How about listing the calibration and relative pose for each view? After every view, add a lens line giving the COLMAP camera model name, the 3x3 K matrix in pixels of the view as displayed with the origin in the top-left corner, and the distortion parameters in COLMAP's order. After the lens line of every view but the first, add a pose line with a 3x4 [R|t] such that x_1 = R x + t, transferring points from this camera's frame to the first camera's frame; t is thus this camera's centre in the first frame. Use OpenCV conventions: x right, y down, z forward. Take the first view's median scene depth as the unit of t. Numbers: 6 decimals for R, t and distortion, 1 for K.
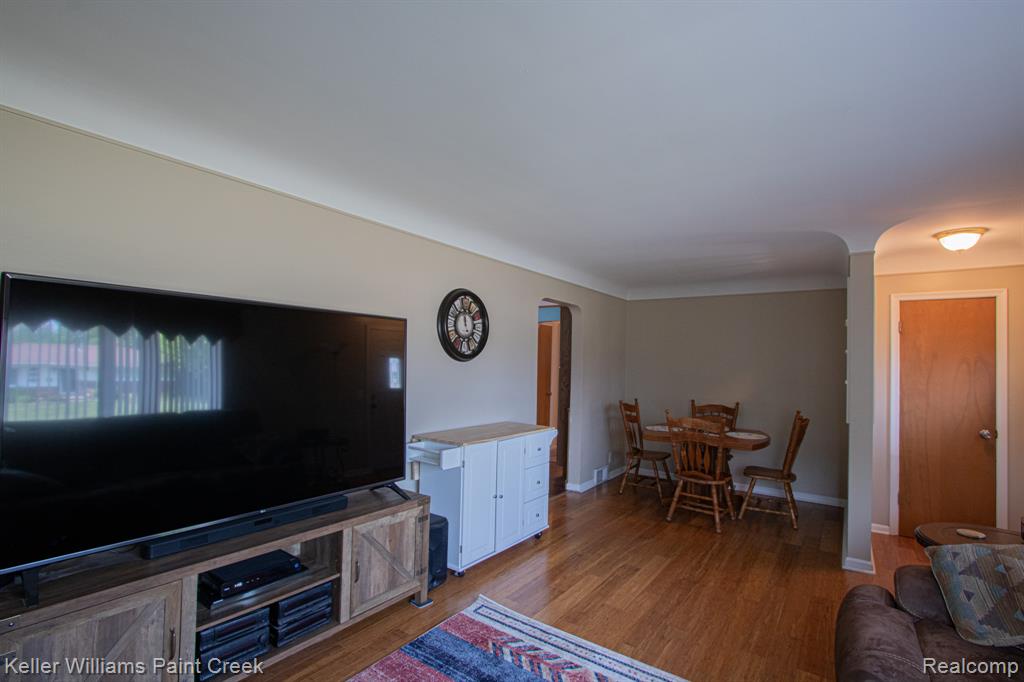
lens RADIAL K [[486.8, 0, 513.5], [0, 486.8, 348.5], [0, 0, 1]] dist [-0.016141, -0.000306]
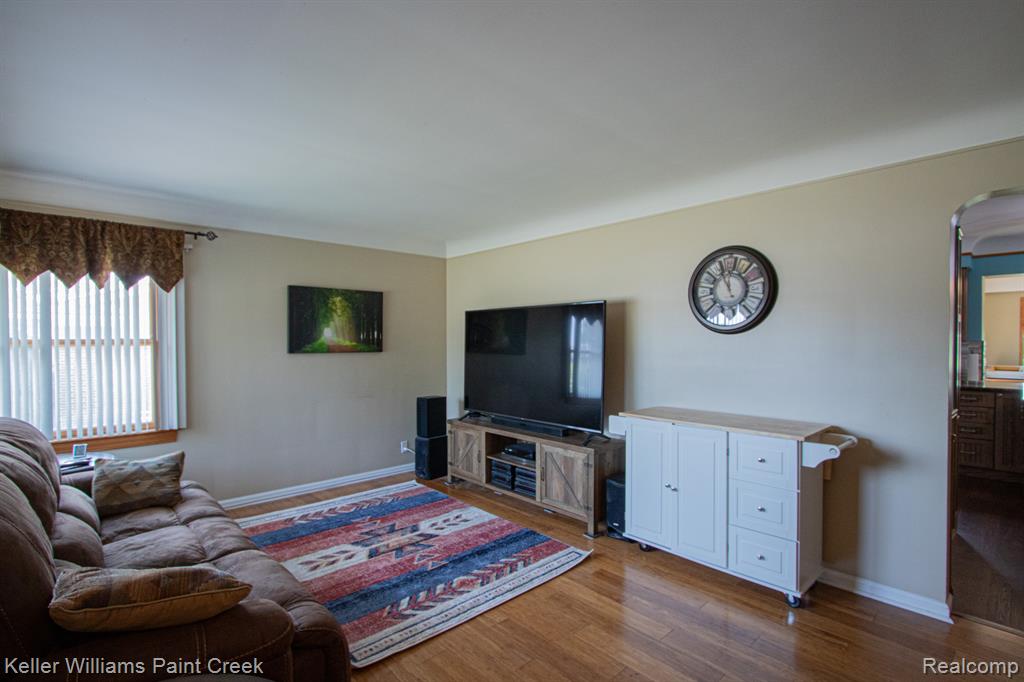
lens RADIAL K [[486.8, 0, 514.1], [0, 486.8, 343.7], [0, 0, 1]] dist [-0.016141, -0.000306]
pose [[-0.220032, -0.016900, -0.975346, 1.083447], [0.025721, 0.999402, -0.023119, 0.072064], [0.975153, -0.030173, -0.219466, 1.131210]]
